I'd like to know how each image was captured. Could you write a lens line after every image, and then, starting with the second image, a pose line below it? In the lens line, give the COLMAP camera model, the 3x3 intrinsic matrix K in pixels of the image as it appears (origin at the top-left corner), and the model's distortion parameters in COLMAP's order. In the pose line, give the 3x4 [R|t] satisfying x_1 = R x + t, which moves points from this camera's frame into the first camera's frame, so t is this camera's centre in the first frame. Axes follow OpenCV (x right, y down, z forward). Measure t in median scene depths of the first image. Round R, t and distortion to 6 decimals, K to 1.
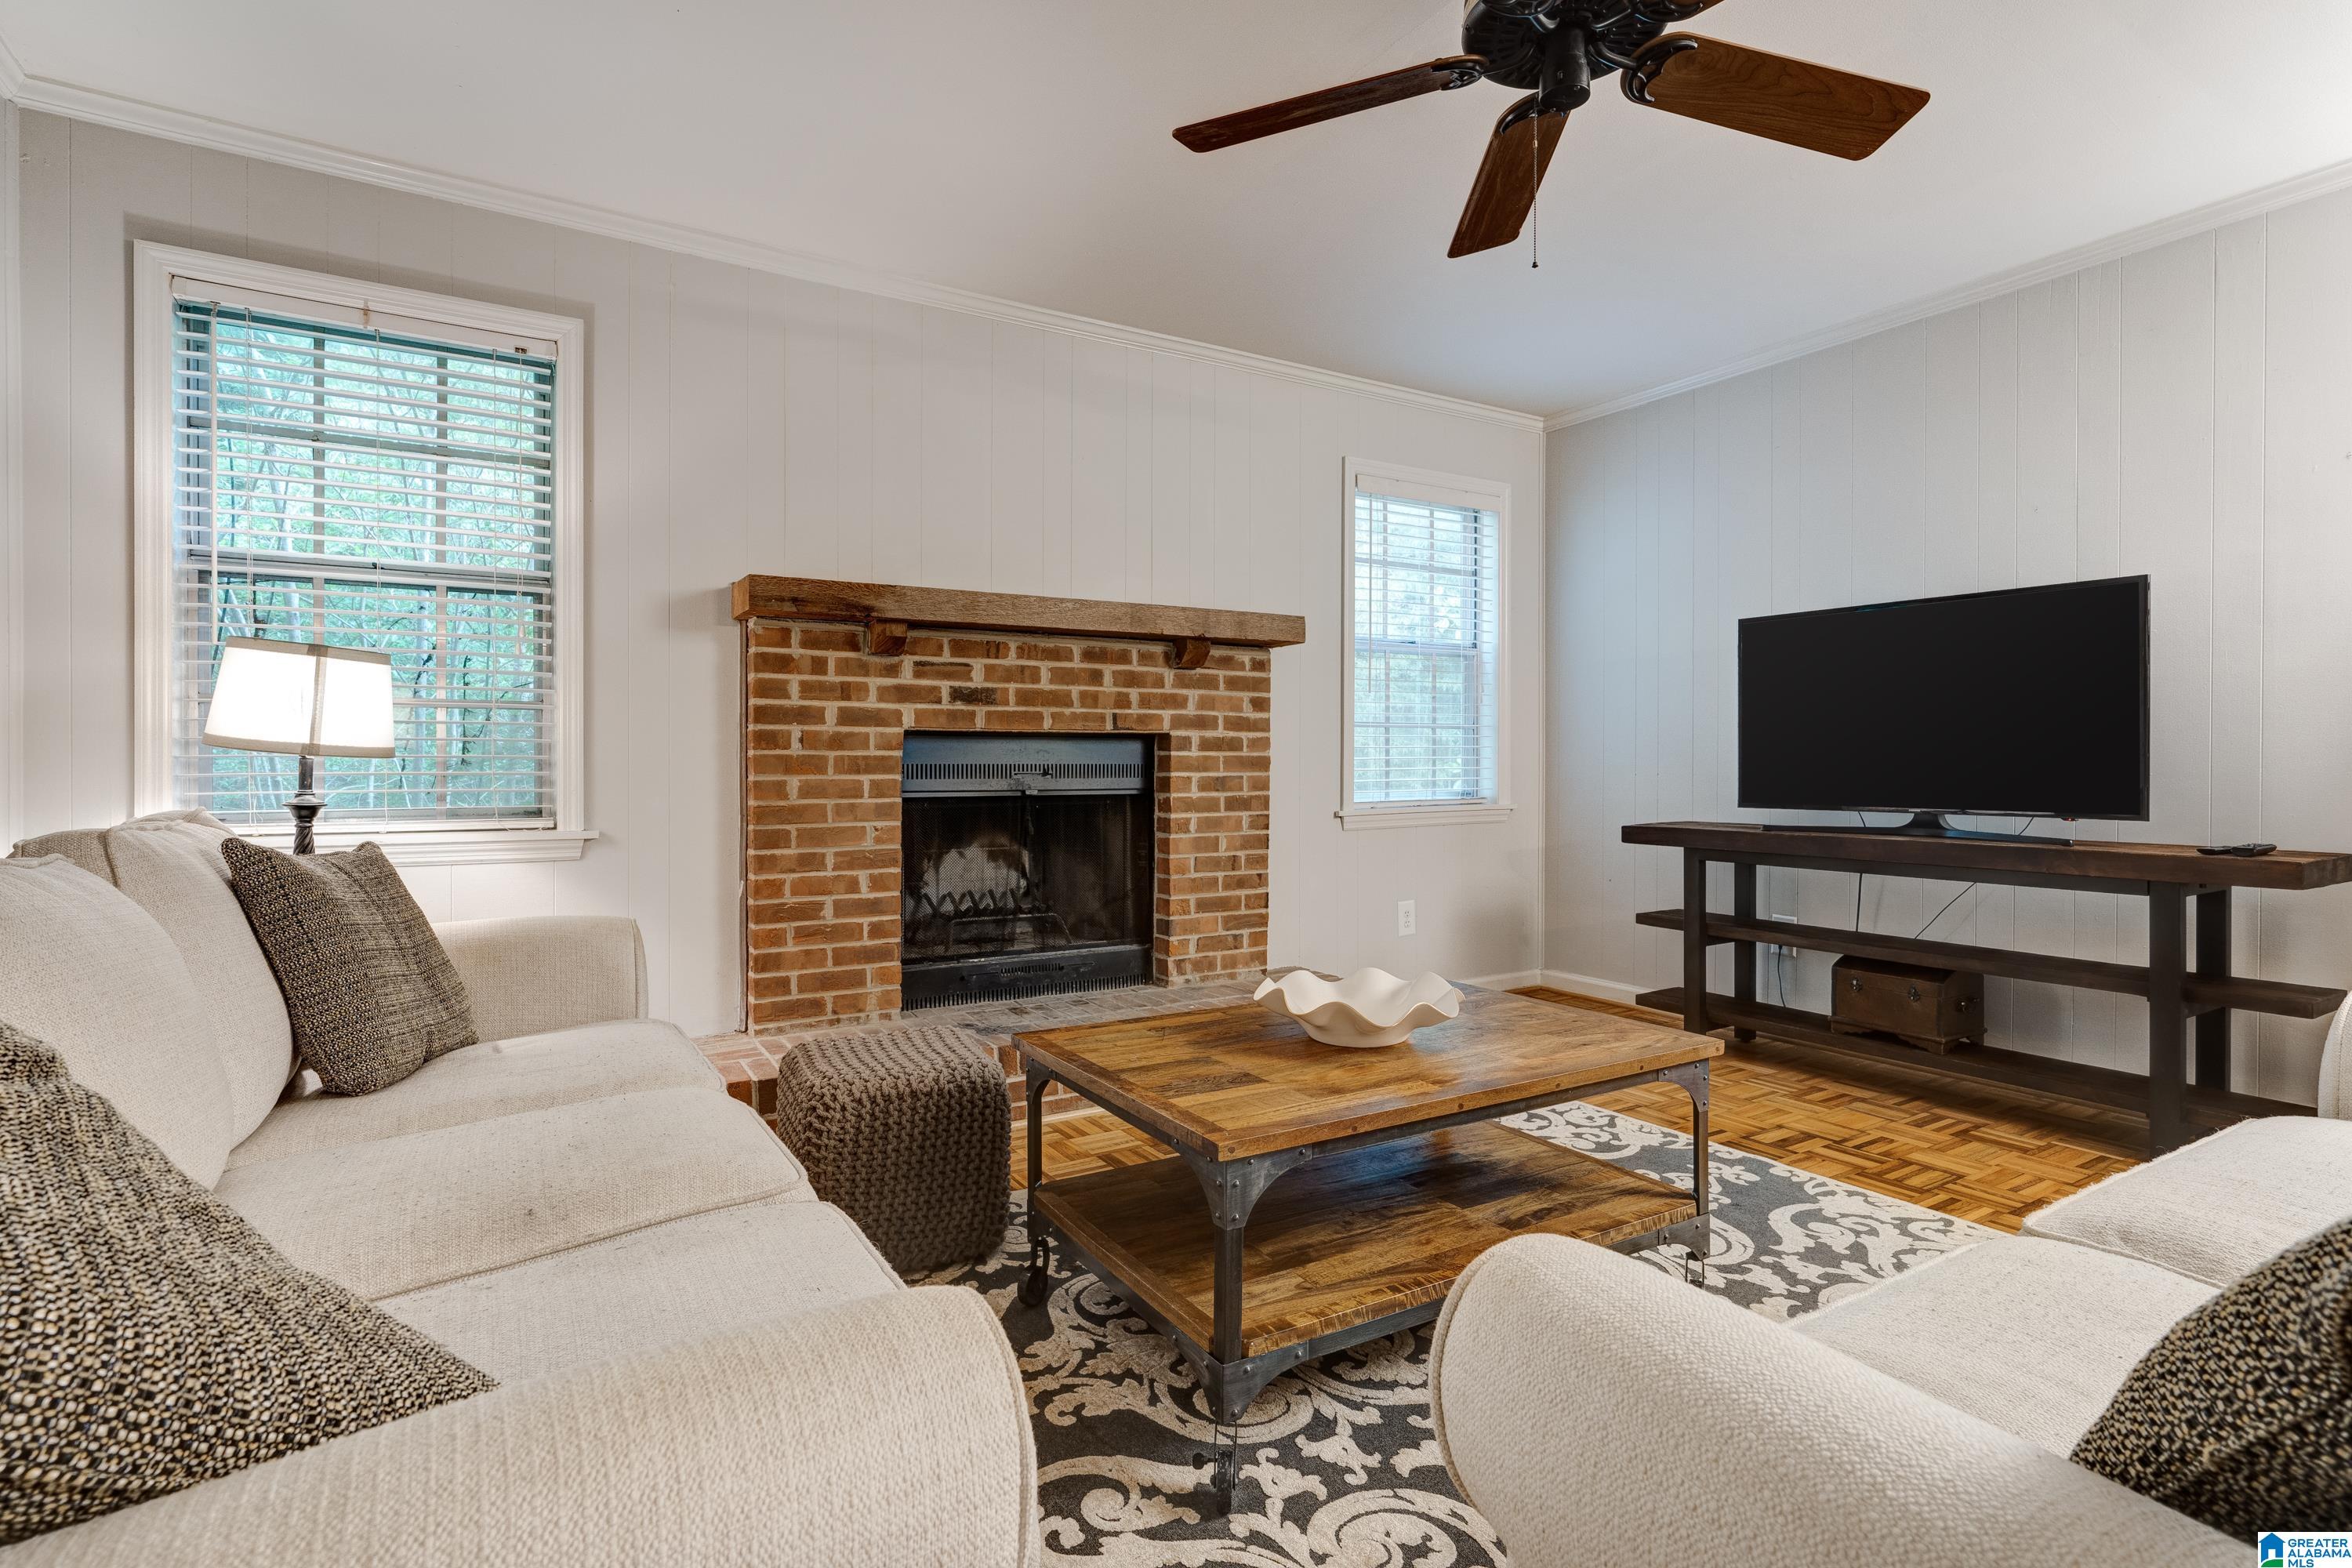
lens RADIAL K [[1142.1, 0, 1178.9], [0, 1142.1, 774.5], [0, 0, 1]] dist [-0.001439, -0.000097]
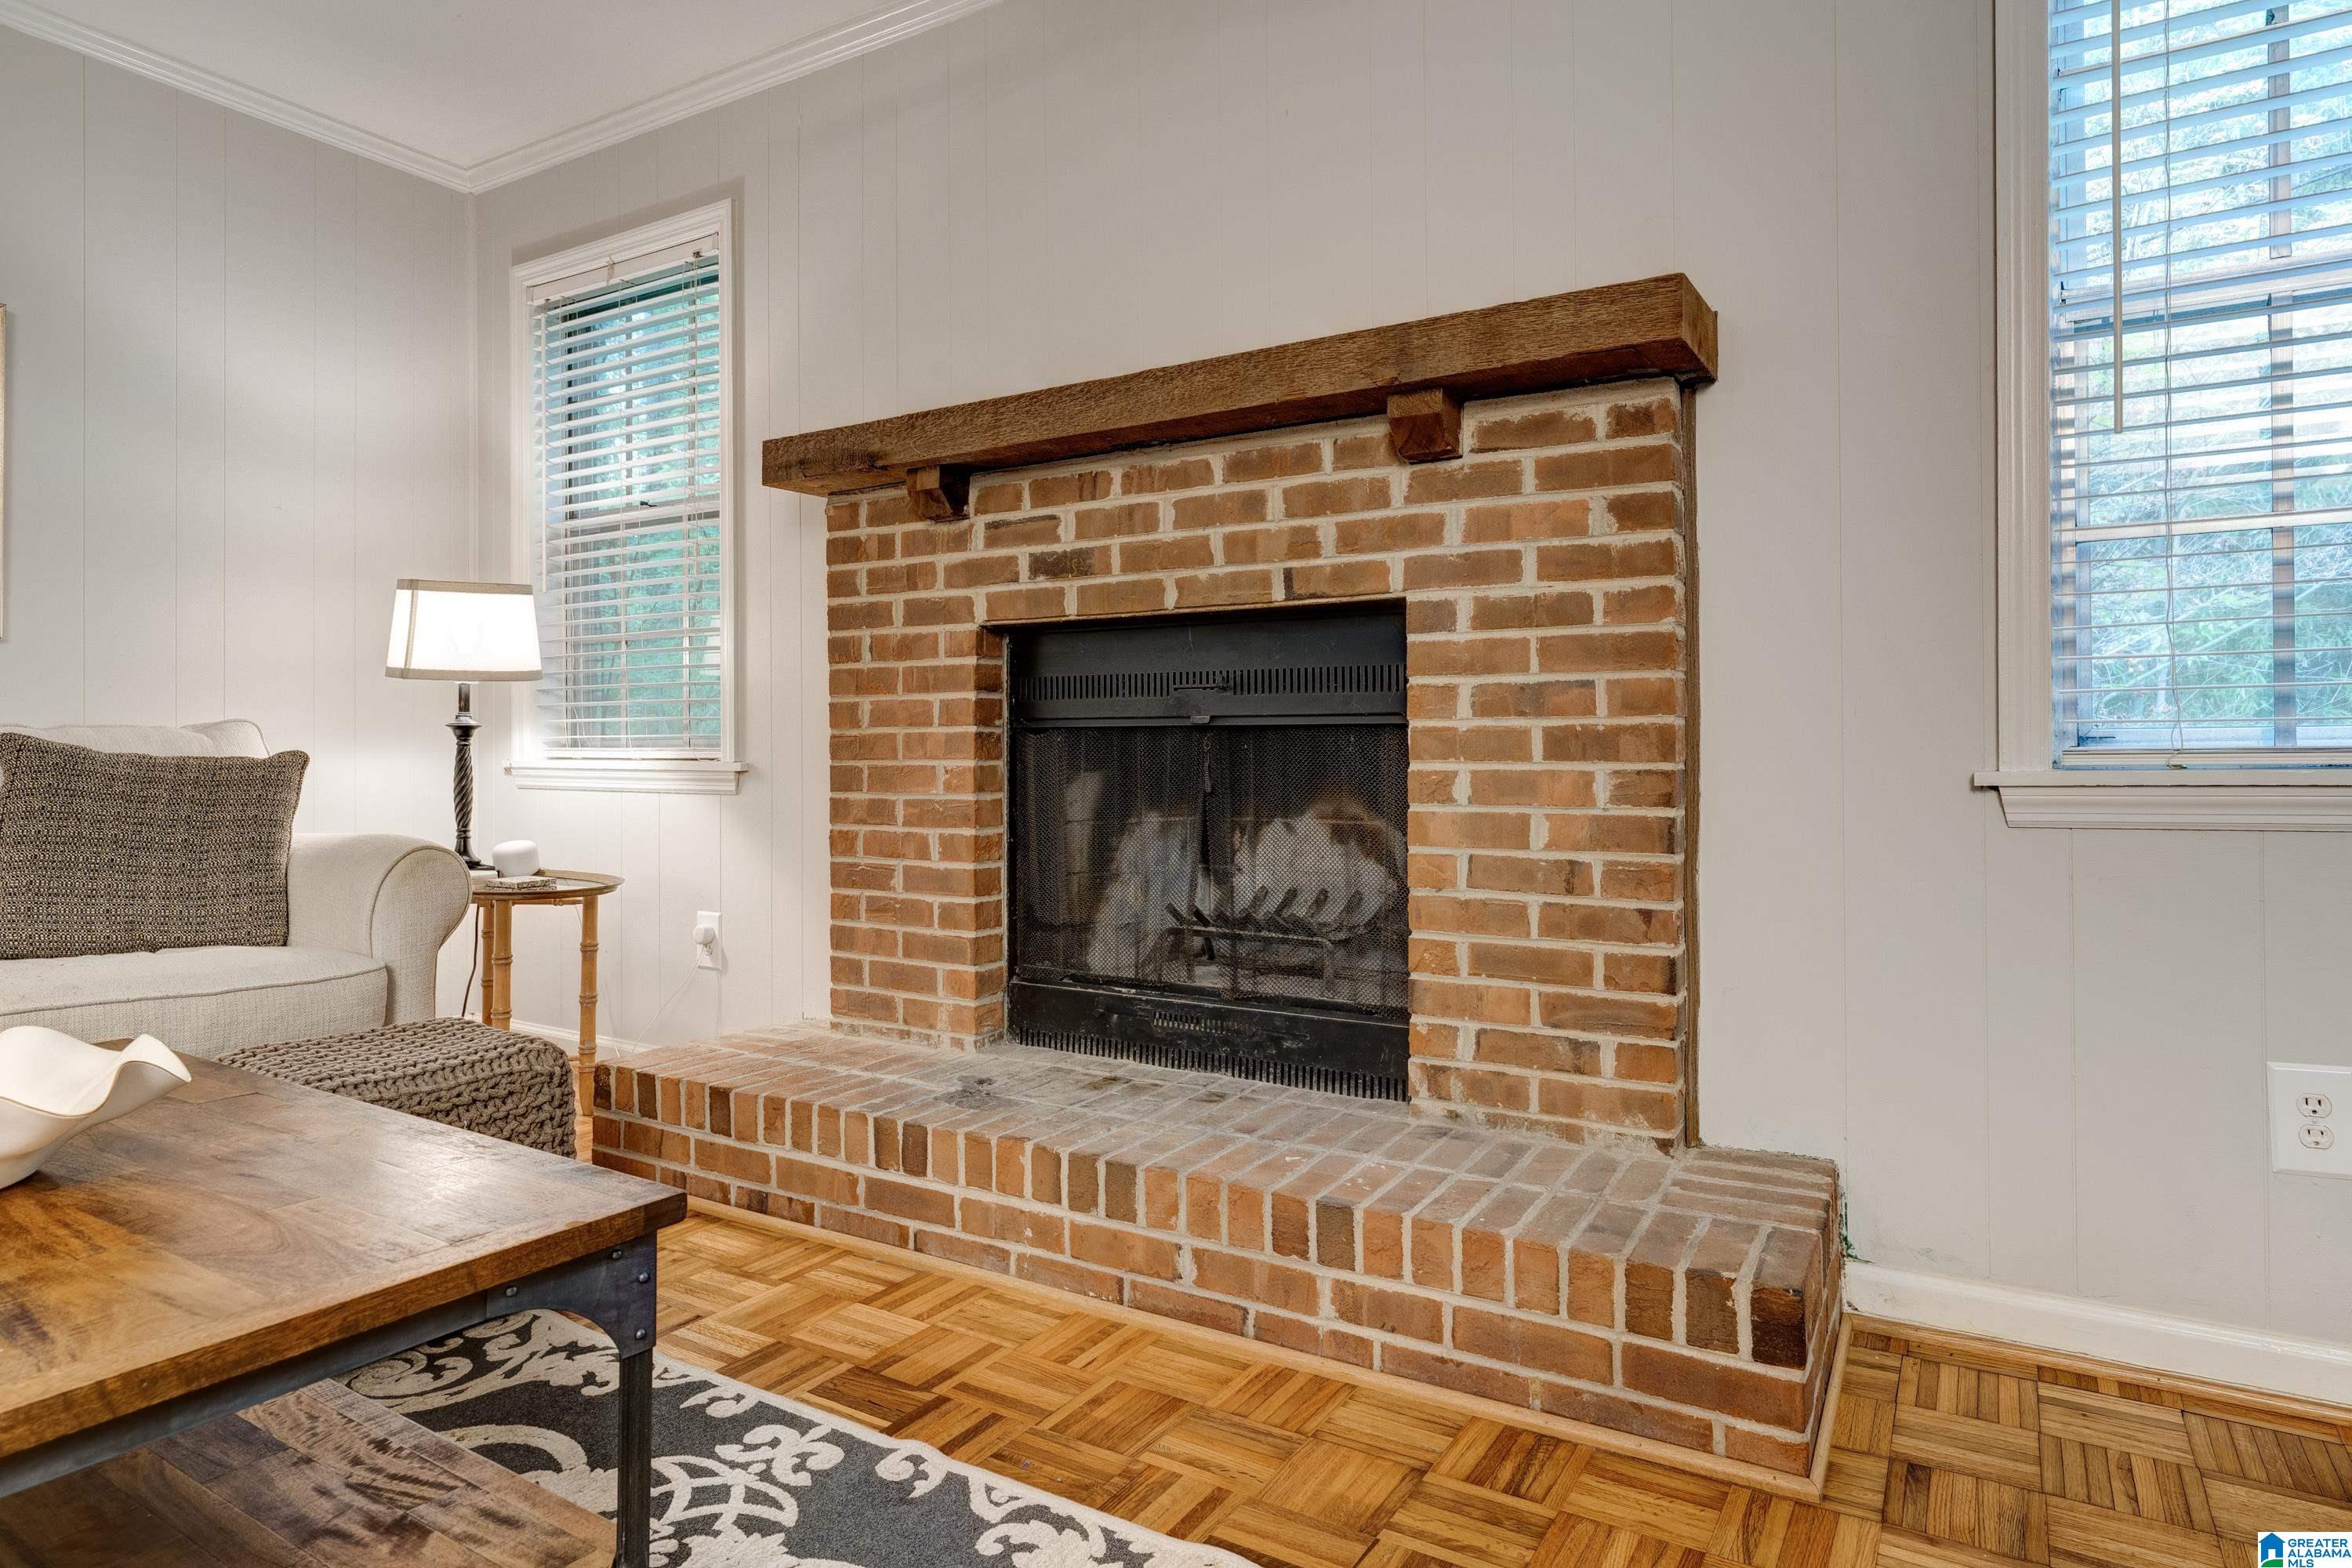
lens RADIAL K [[1341.6, 0, 1161.0], [0, 1341.6, 732.0], [0, 0, 1]] dist [-0.001881, -0.000707]
pose [[0.458401, -0.009565, -0.888694, 0.473897], [-0.005699, 0.999890, -0.013702, 0.031366], [0.888727, 0.011346, 0.458296, 0.669491]]
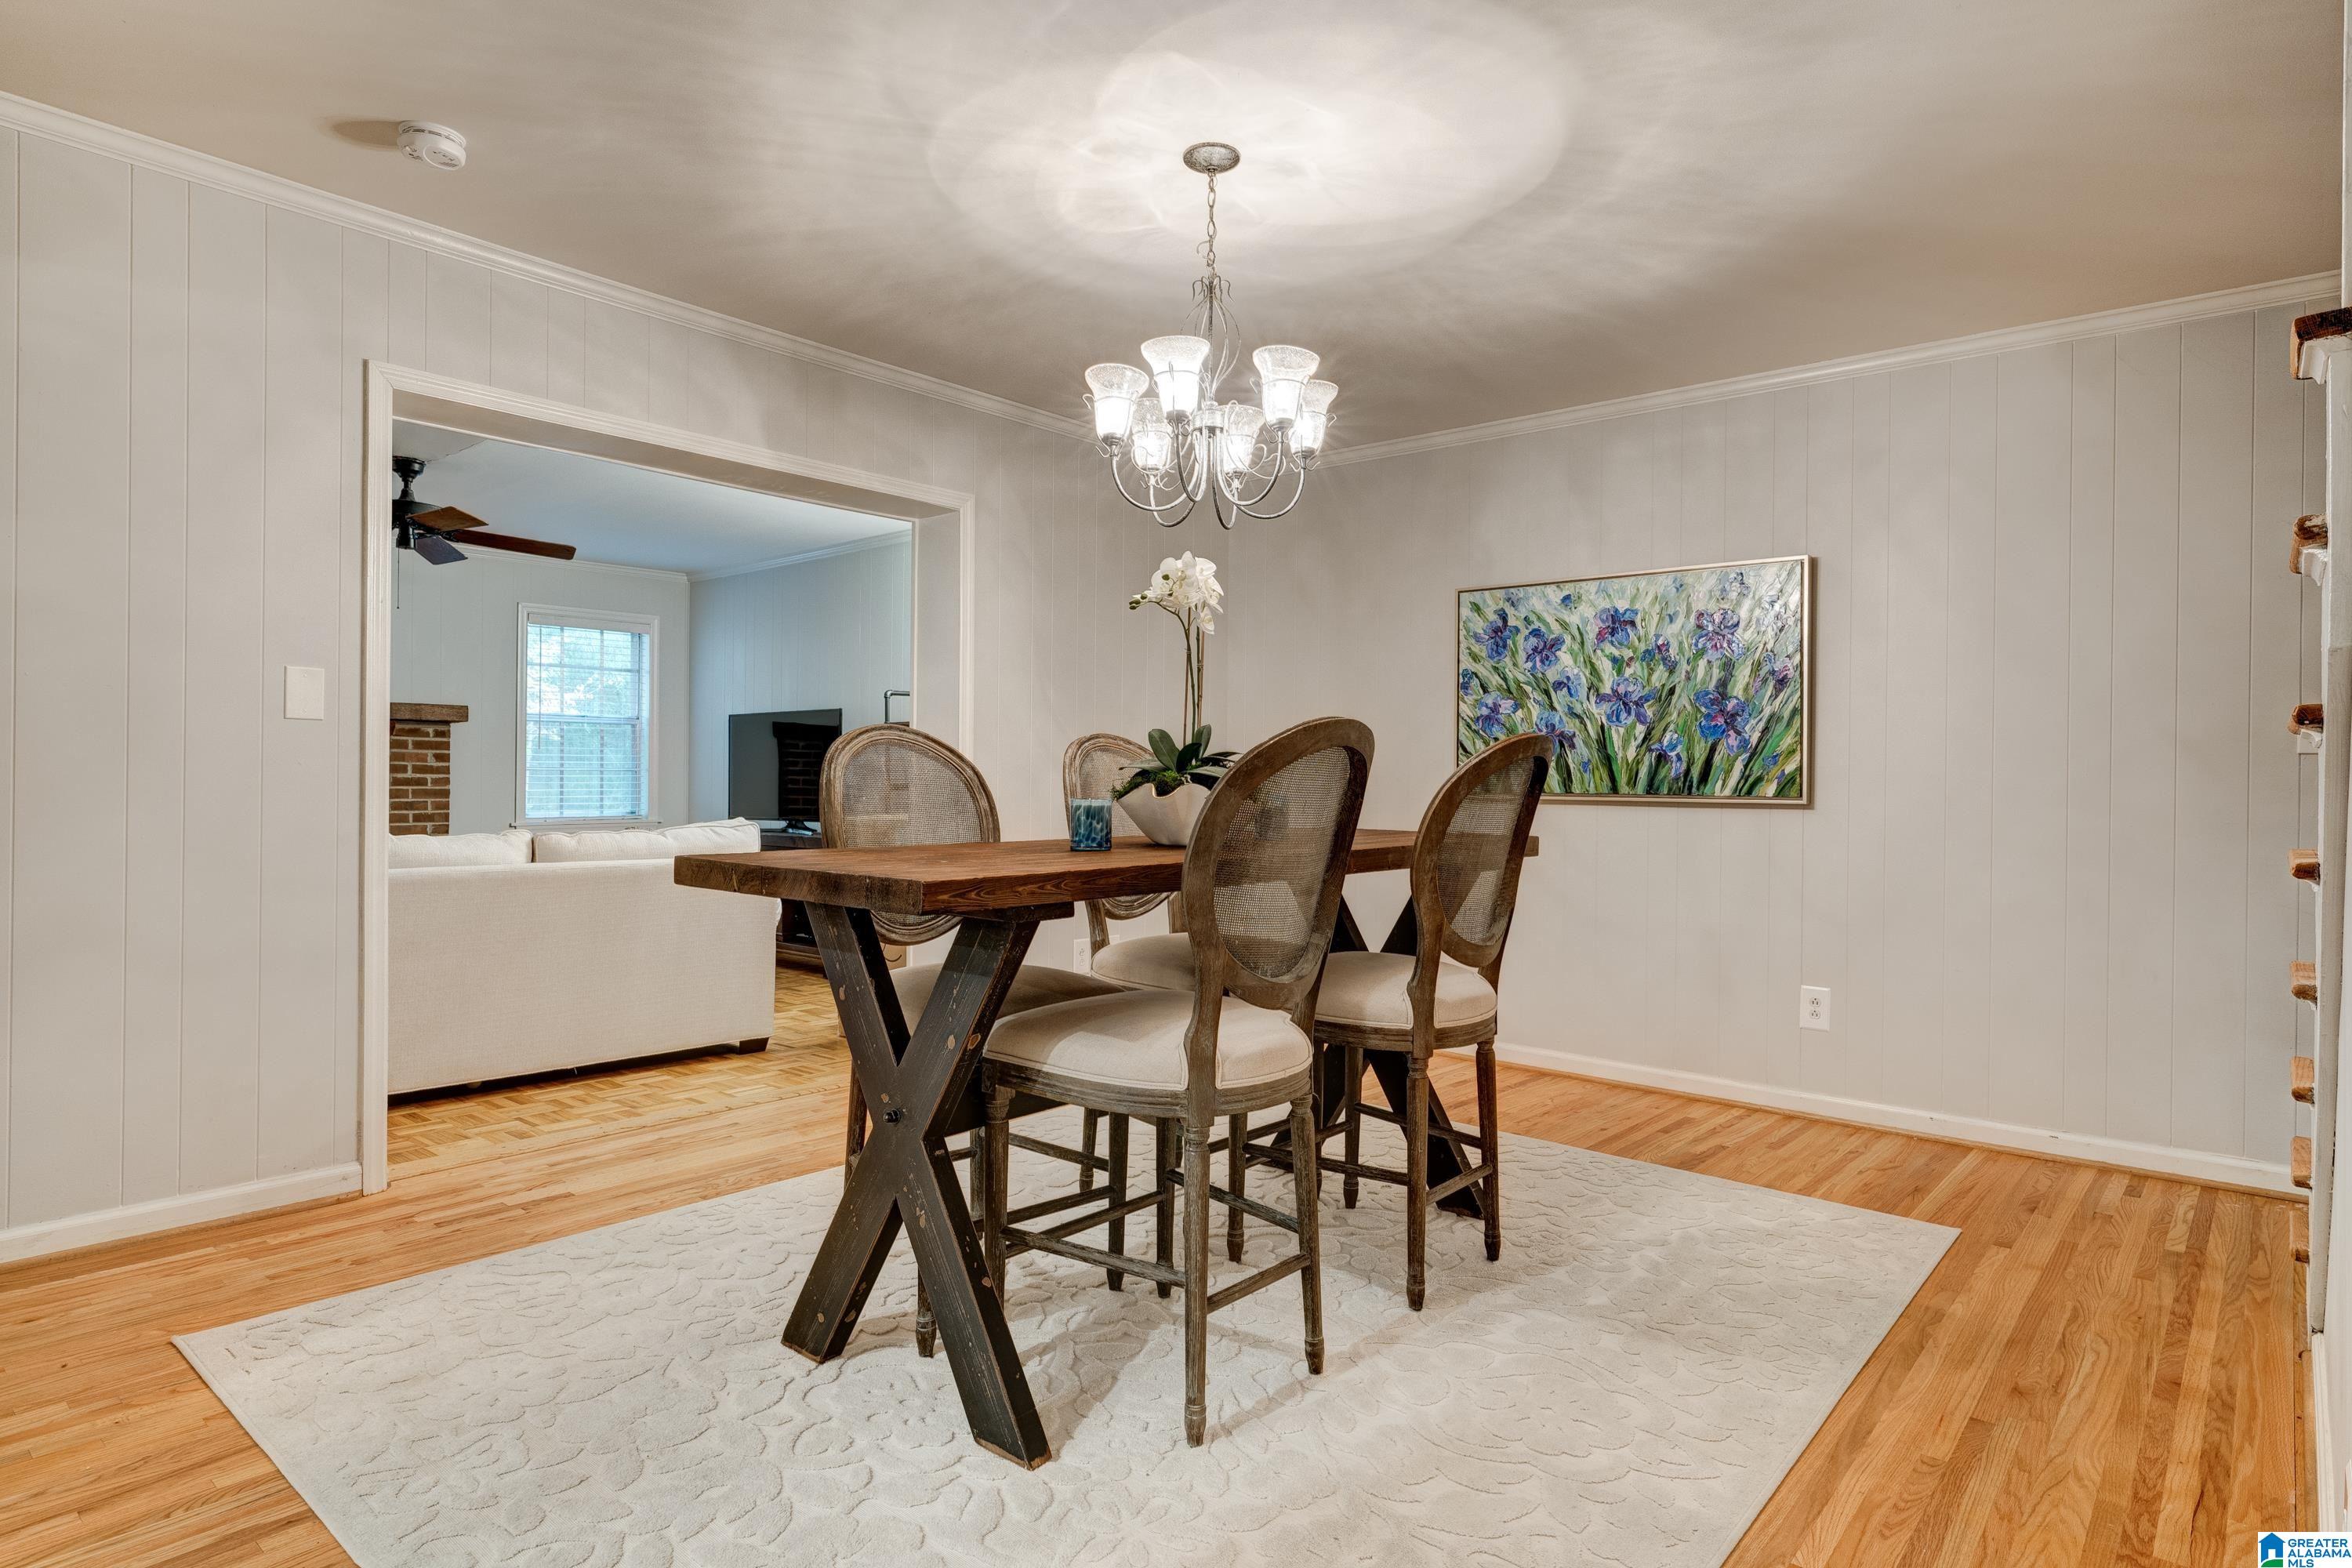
lens RADIAL K [[1279.3, 0, 1171.1], [0, 1279.3, 785.8], [0, 0, 1]] dist [-0.003868, -0.000164]
pose [[0.955726, 0.005089, 0.294214, 0.584746], [-0.001941, 0.999938, -0.010991, -0.002759], [-0.294252, 0.009934, 0.955676, -1.169651]]
